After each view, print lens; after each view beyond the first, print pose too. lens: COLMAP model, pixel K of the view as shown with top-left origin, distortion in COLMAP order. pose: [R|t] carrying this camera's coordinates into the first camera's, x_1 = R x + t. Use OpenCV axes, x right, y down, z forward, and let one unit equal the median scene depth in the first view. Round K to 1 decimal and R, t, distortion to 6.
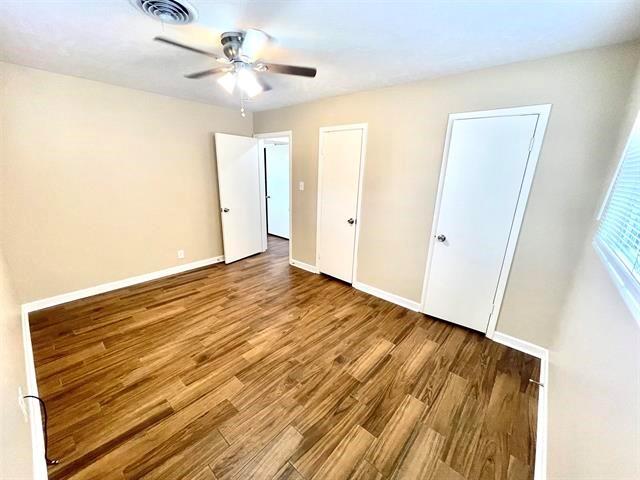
lens RADIAL K [[258.3, 0, 316.9], [0, 258.3, 240.9], [0, 0, 1]] dist [-0.000054, 0.000432]
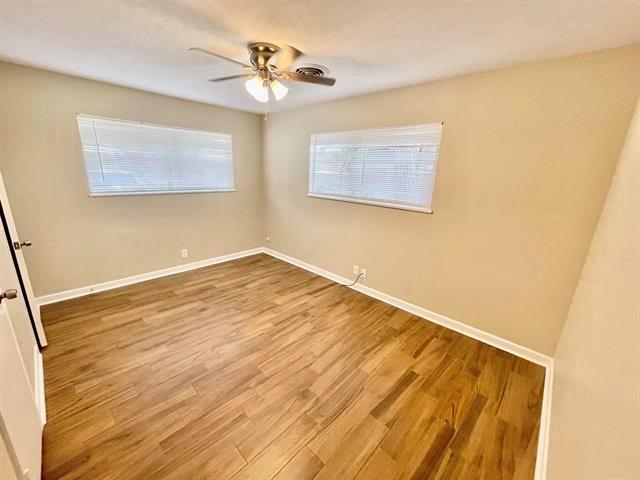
lens RADIAL K [[258.3, 0, 316.9], [0, 258.3, 240.9], [0, 0, 1]] dist [-0.000054, 0.000432]
pose [[-0.996860, -0.077924, 0.014056, -0.424350], [-0.059615, 0.855440, 0.514459, -0.483172], [-0.052113, 0.512005, -0.857400, 1.683142]]
